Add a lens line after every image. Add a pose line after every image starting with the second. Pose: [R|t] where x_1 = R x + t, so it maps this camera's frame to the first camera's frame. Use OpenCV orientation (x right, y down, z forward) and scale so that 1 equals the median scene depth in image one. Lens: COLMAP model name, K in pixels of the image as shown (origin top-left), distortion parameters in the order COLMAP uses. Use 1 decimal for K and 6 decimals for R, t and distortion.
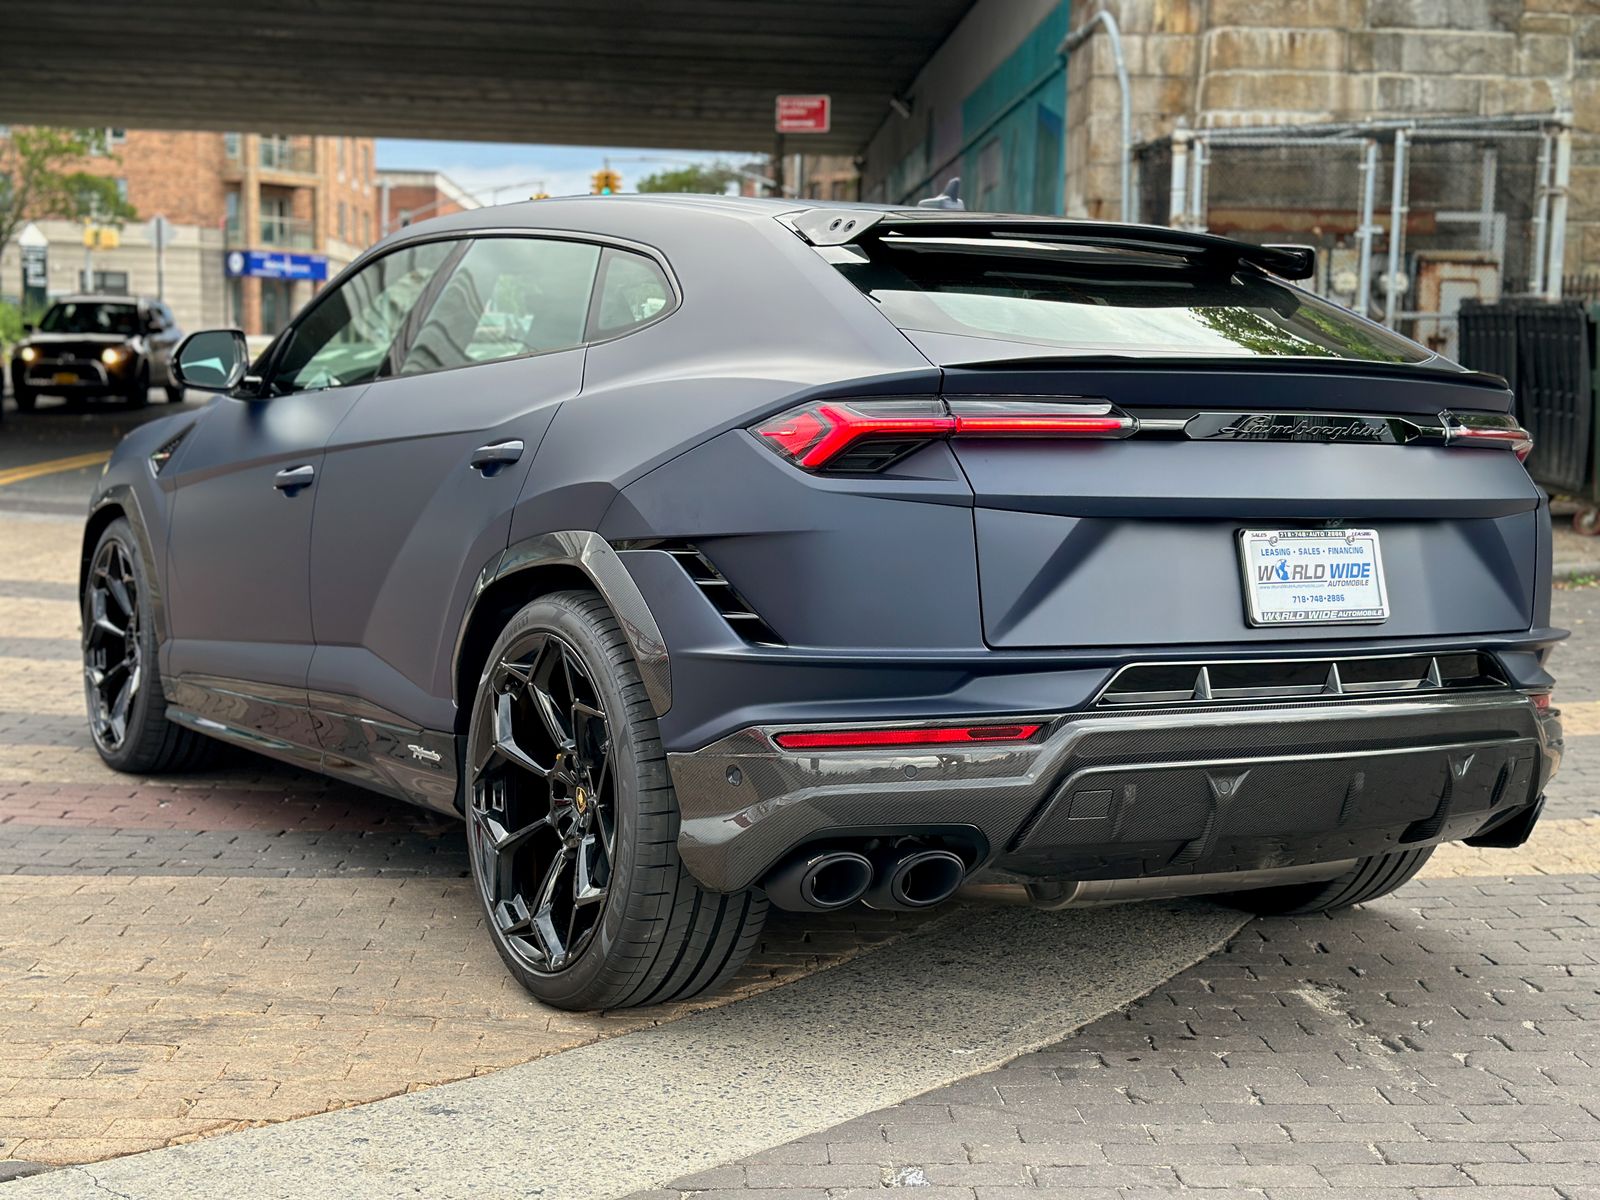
lens RADIAL K [[2241.4, 0, 797.9], [0, 2241.4, 599.6], [0, 0, 1]] dist [0.134366, 0.000000]
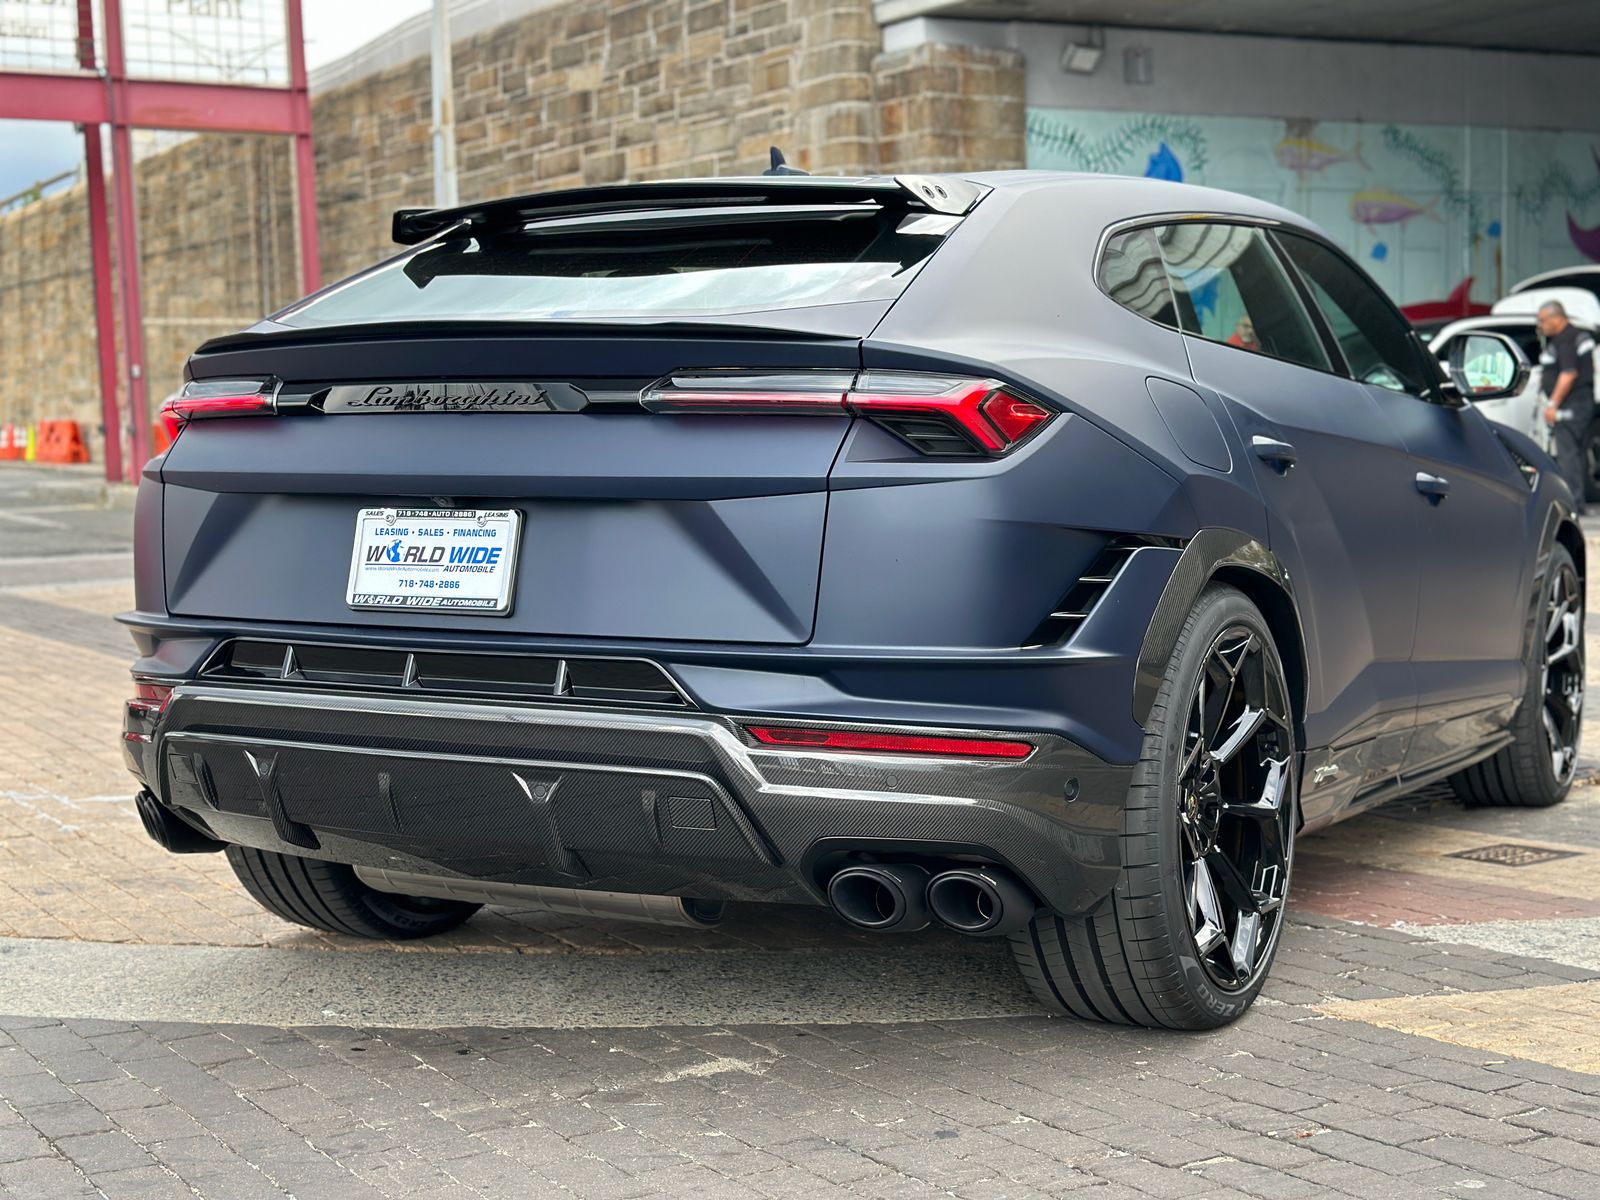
lens RADIAL K [[2241.4, 0, 803.4], [0, 2241.4, 588.8], [0, 0, 1]] dist [0.134366, 0.000000]
pose [[0.494846, 0.032329, -0.868379, 1.099948], [-0.050878, 0.998671, 0.008187, -0.013661], [0.867490, 0.040130, 0.495834, 0.679483]]
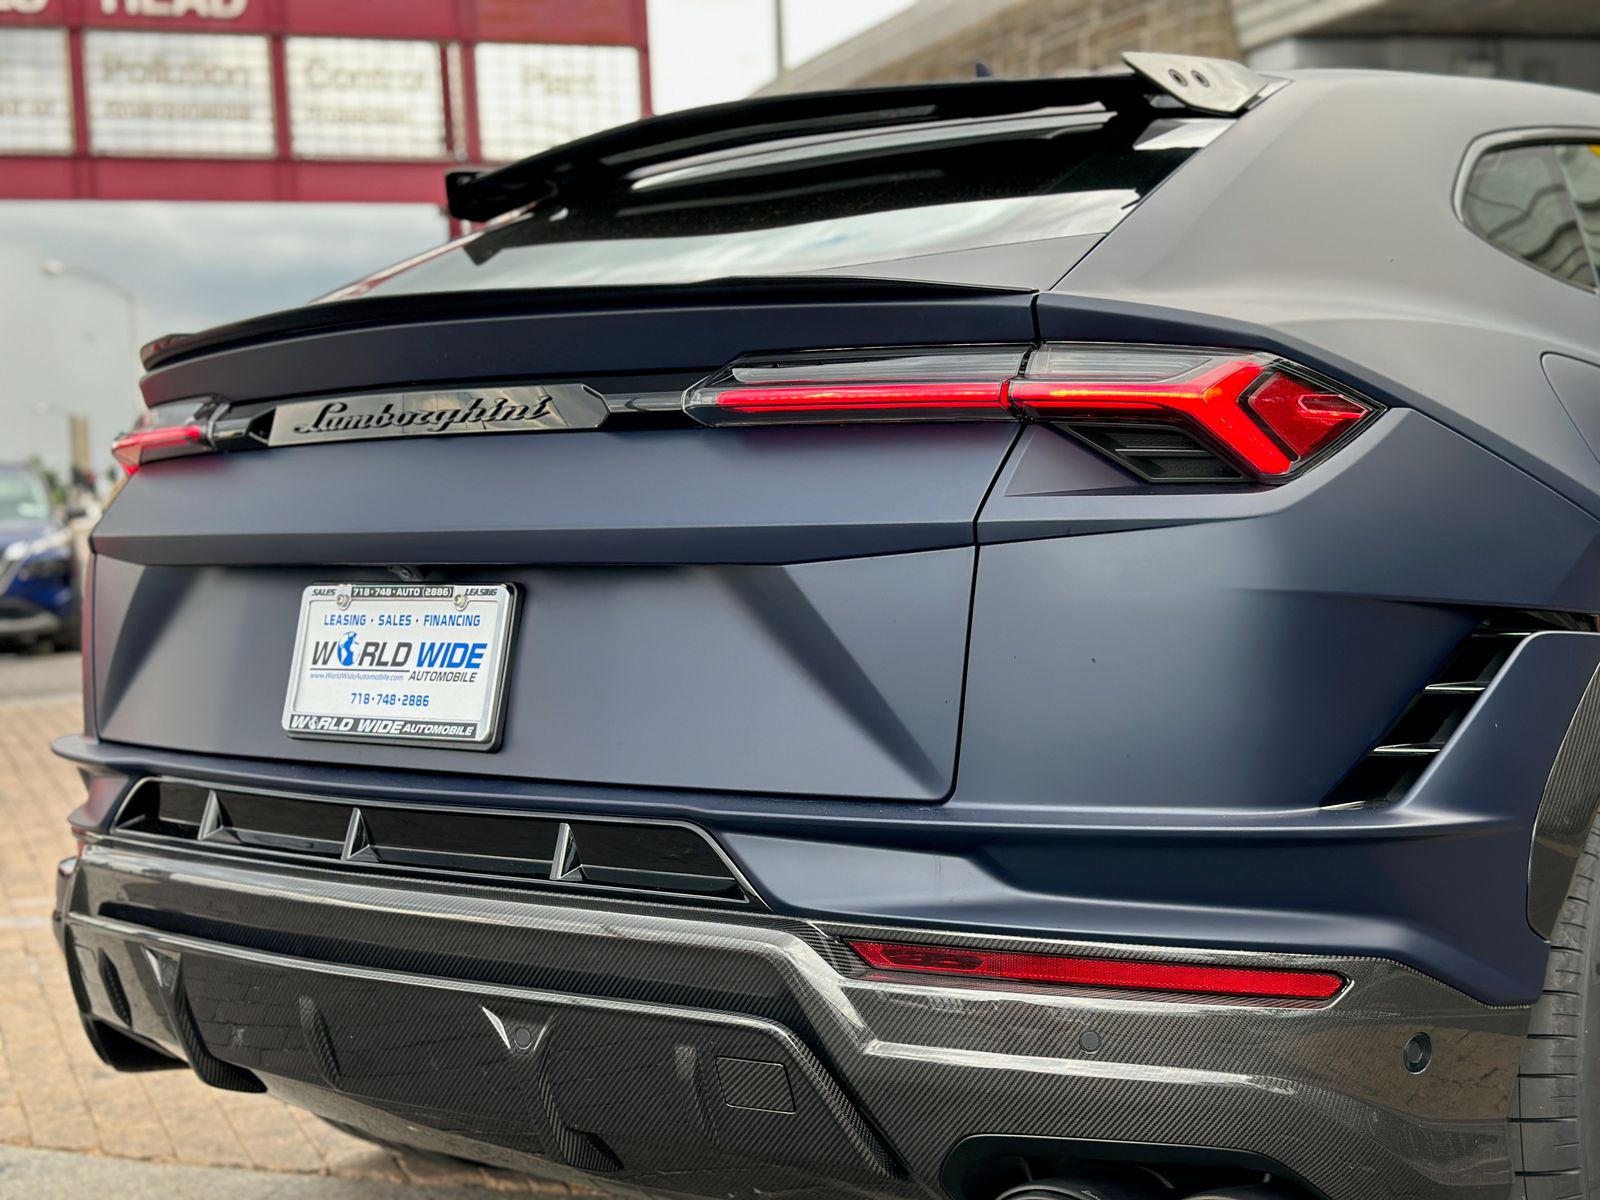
lens RADIAL K [[2241.4, 0, 786.1], [0, 2241.4, 599.9], [0, 0, 1]] dist [0.134366, 0.000000]
pose [[0.334305, 0.004364, -0.942455, 0.827505], [-0.040642, 0.999126, -0.009790, -0.025196], [0.941588, 0.041576, 0.334190, 0.899271]]
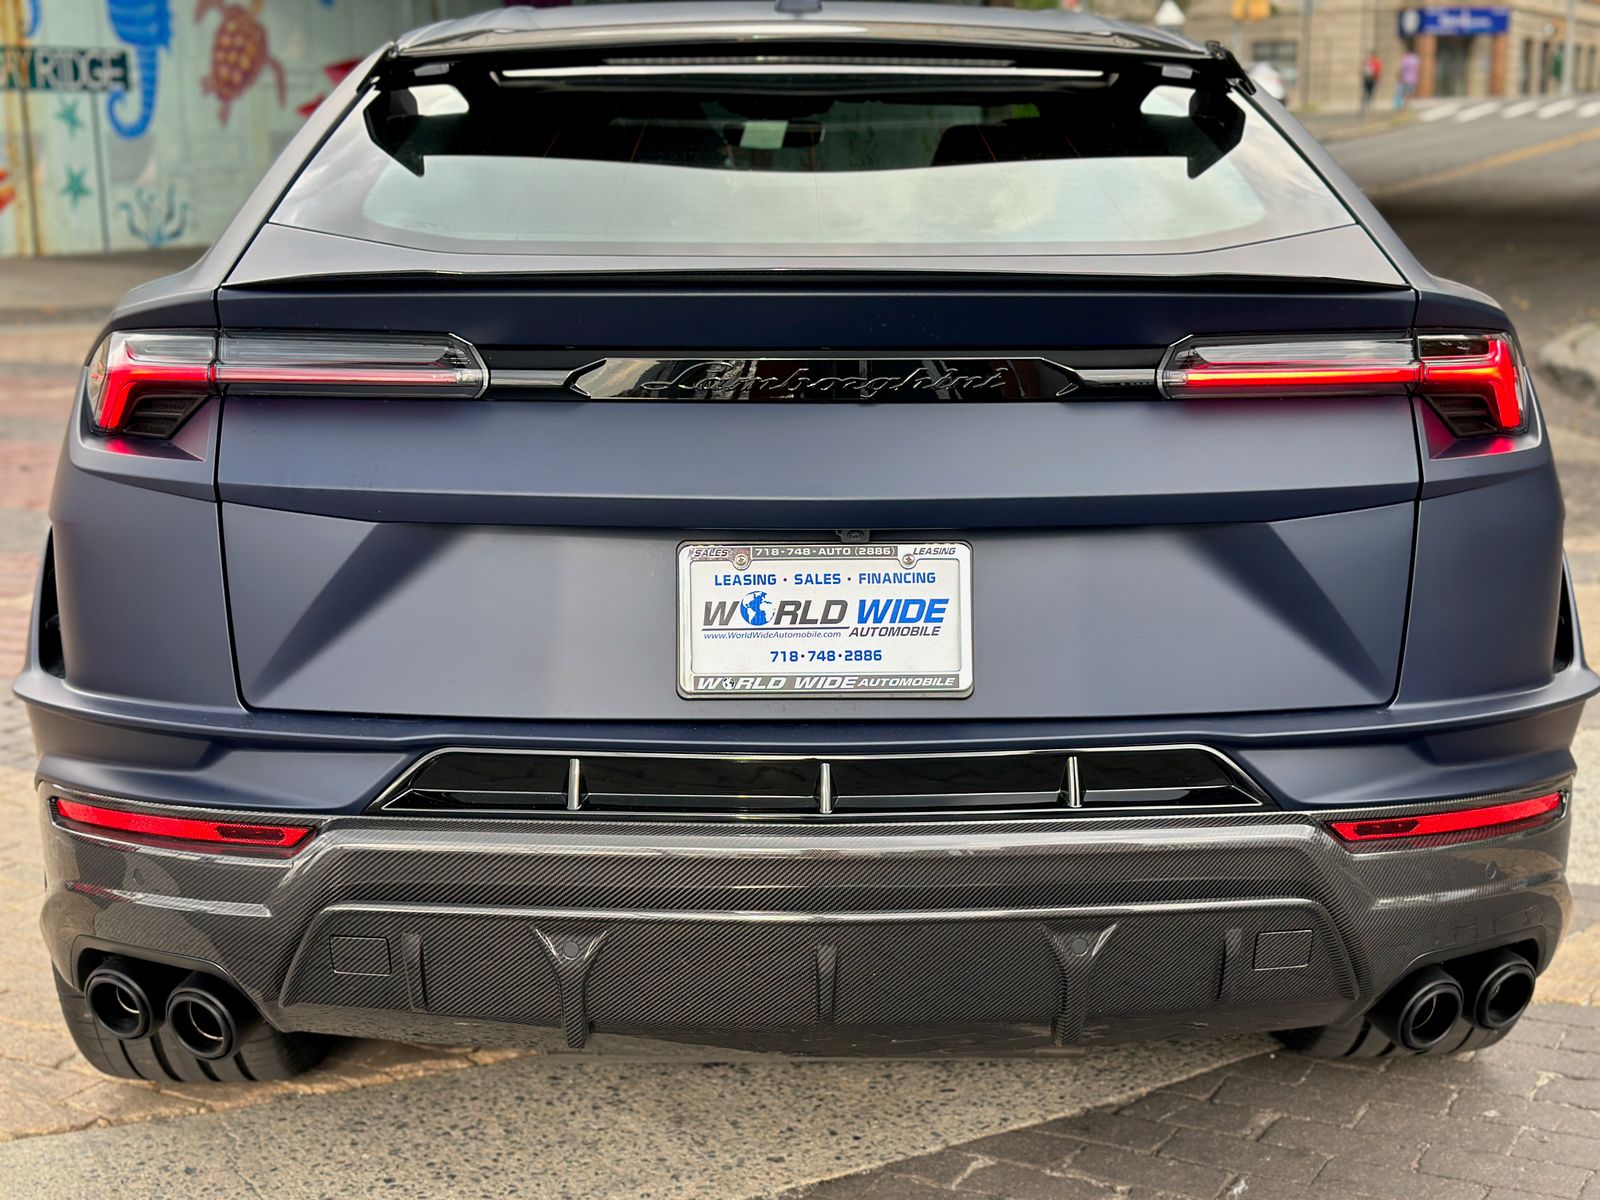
lens RADIAL K [[2241.4, 0, 796.9], [0, 2241.4, 613.6], [0, 0, 1]] dist [0.134366, 0.000000]
pose [[0.863122, 0.072370, -0.499783, 0.532430], [-0.018401, 0.993528, 0.112087, -0.081264], [0.504660, -0.087549, 0.858868, 0.465934]]
